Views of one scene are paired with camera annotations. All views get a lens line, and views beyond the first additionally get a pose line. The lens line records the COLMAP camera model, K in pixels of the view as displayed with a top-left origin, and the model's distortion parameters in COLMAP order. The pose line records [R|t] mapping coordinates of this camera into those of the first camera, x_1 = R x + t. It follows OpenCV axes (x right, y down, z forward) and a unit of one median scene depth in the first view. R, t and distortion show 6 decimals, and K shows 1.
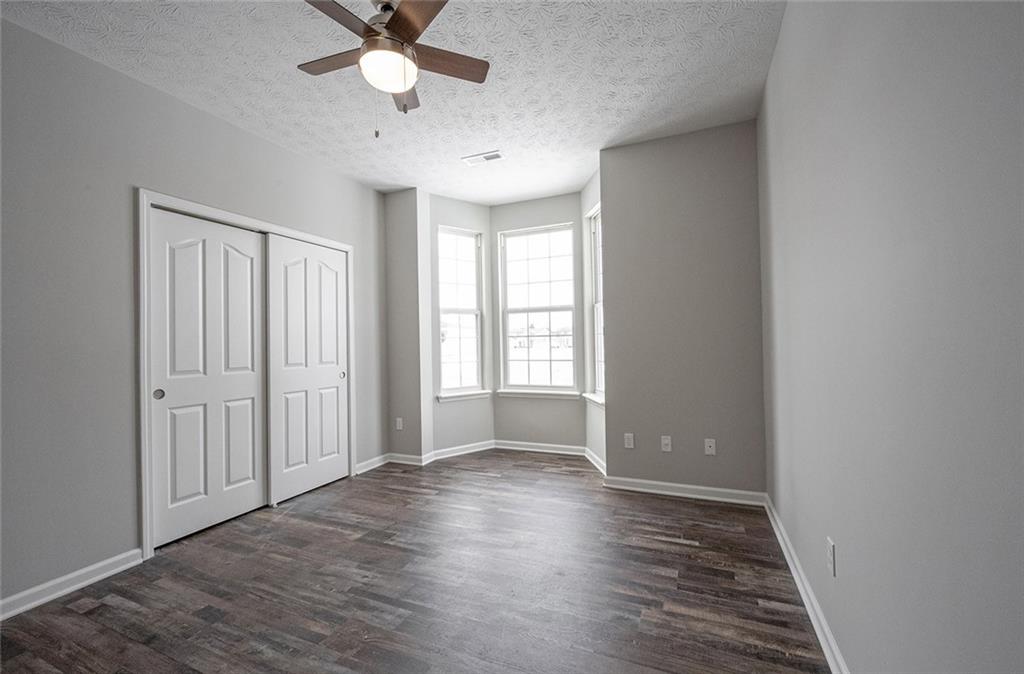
lens RADIAL K [[415.0, 0, 522.8], [0, 415.0, 336.7], [0, 0, 1]] dist [0.000145, 0.000013]
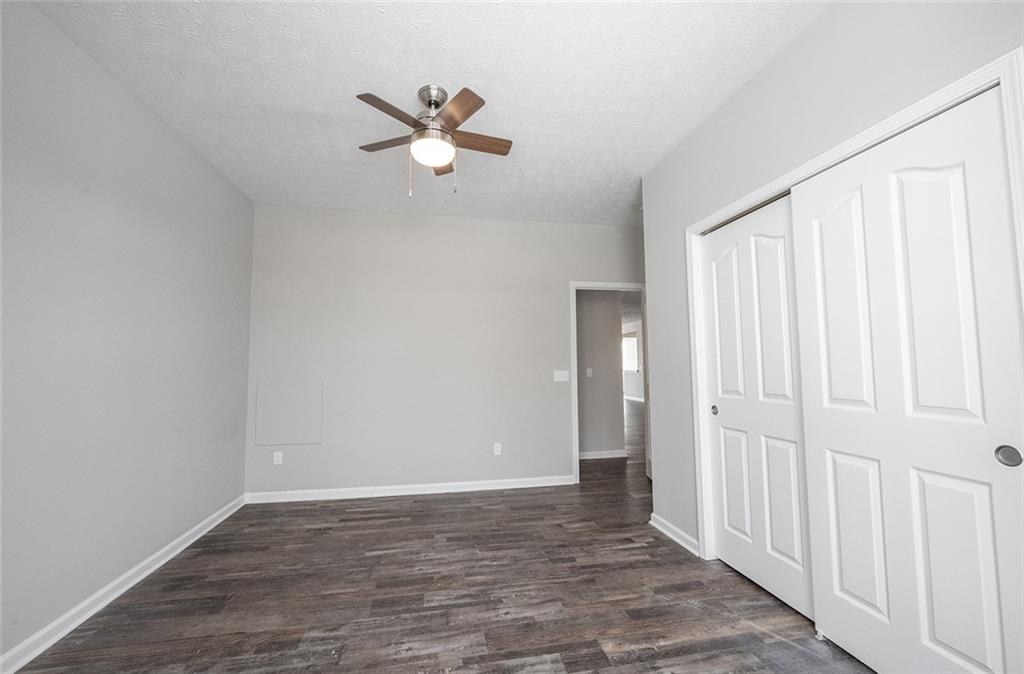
lens RADIAL K [[415.0, 0, 511.8], [0, 415.0, 337.6], [0, 0, 1]] dist [0.000145, 0.000013]
pose [[-0.836397, -0.009750, -0.548037, 0.117772], [0.034301, 0.996951, -0.070085, 0.011957], [0.547049, -0.077417, -0.833513, 1.561356]]
